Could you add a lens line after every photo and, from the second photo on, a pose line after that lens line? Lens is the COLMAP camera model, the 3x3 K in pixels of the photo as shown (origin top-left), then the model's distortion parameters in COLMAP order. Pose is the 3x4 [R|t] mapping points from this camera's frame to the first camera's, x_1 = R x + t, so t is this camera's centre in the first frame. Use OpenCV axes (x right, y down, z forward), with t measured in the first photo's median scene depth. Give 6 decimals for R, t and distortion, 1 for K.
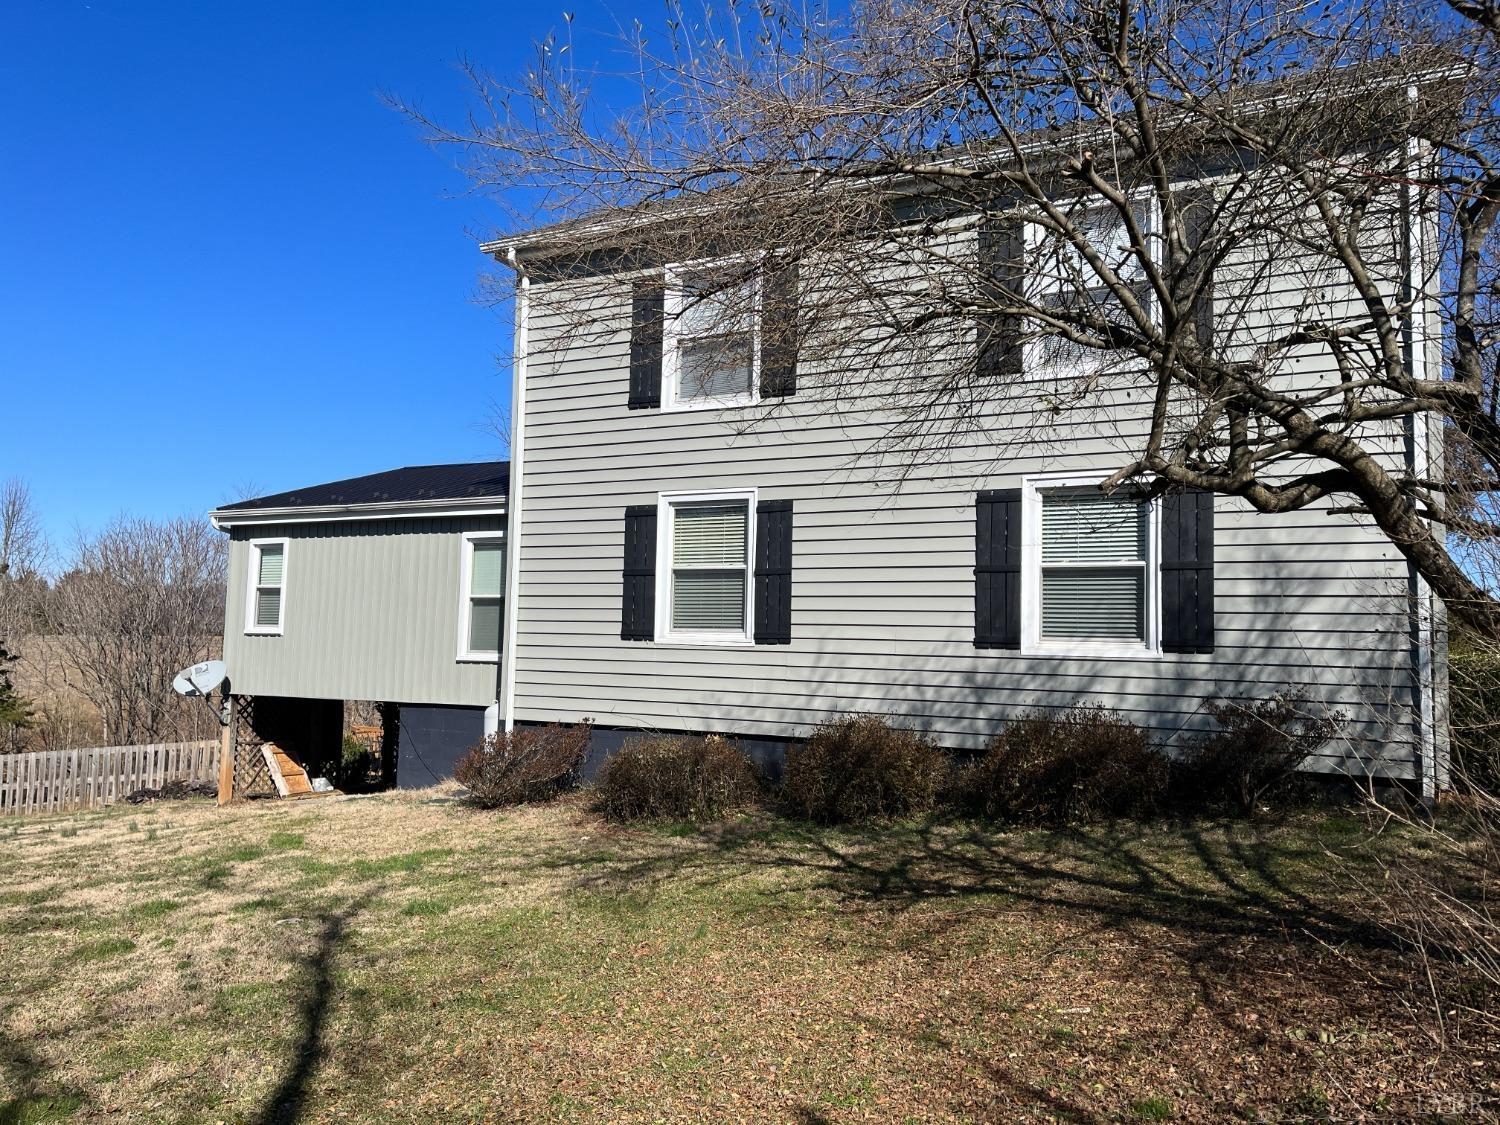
lens RADIAL K [[1129.6, 0, 750.0], [0, 1129.6, 564.1], [0, 0, 1]] dist [-0.017428, -0.003737]
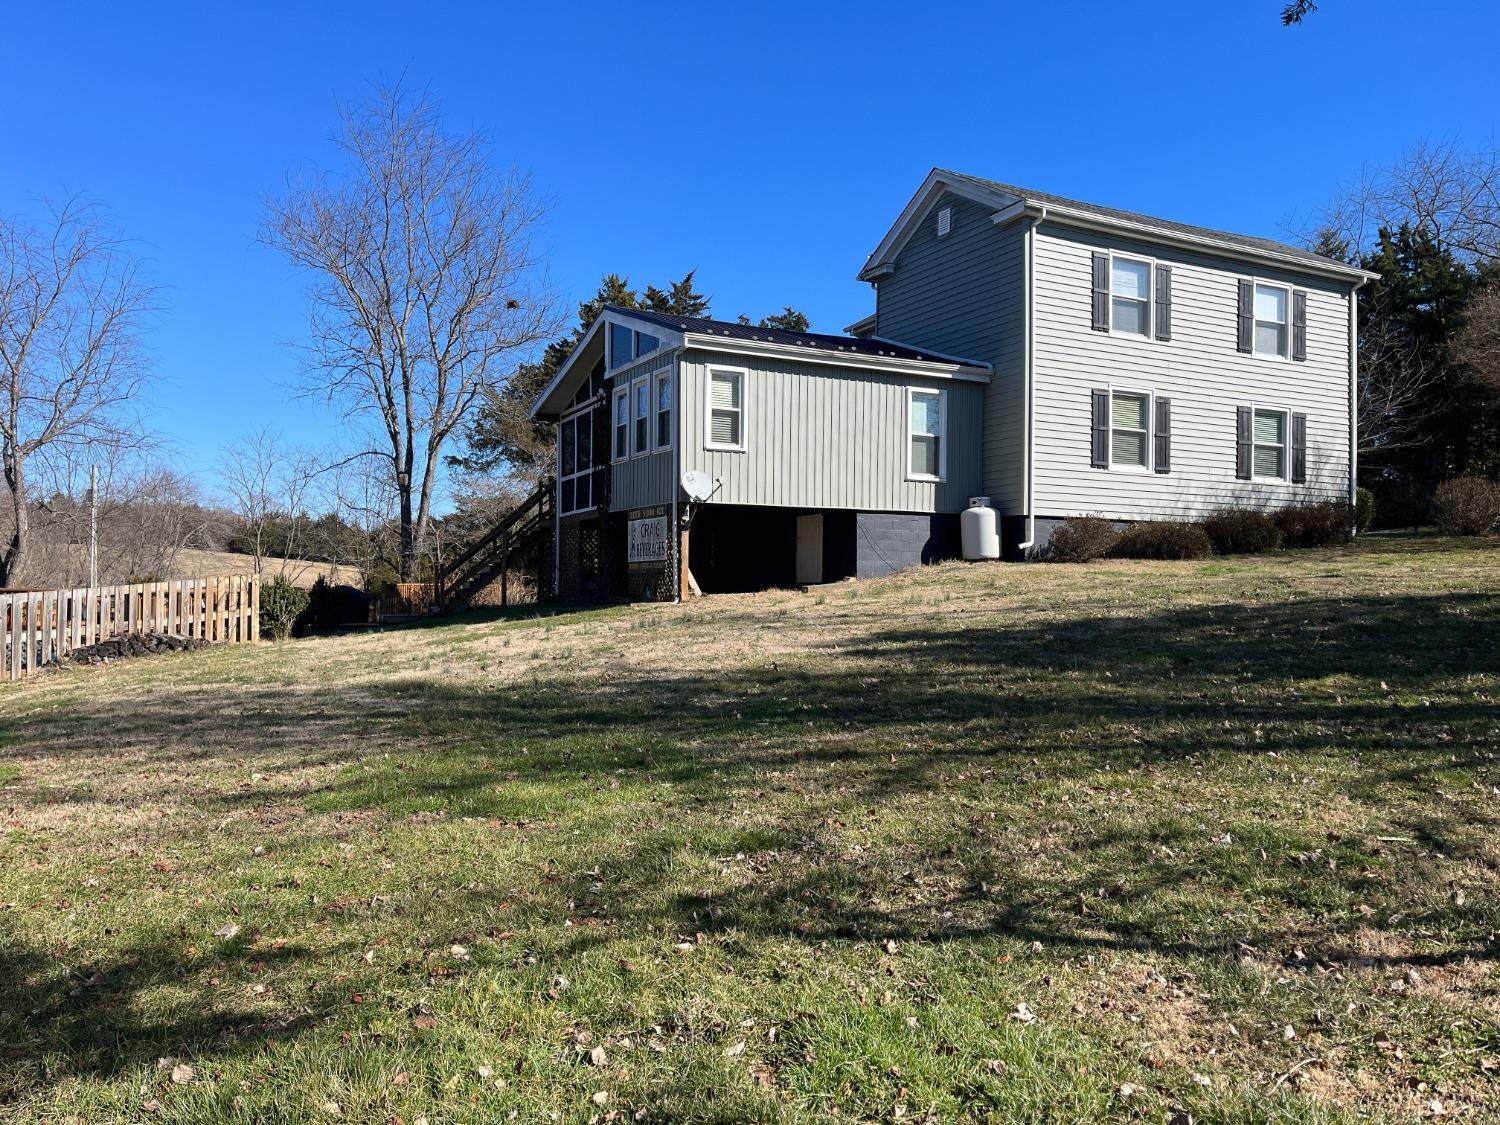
lens RADIAL K [[1129.6, 0, 751.3], [0, 1129.6, 563.4], [0, 0, 1]] dist [-0.017428, -0.003737]
pose [[0.592447, -0.026152, 0.805185, -1.925459], [-0.072750, 0.993653, 0.085802, 0.108432], [-0.802318, -0.109410, 0.586784, 0.423720]]
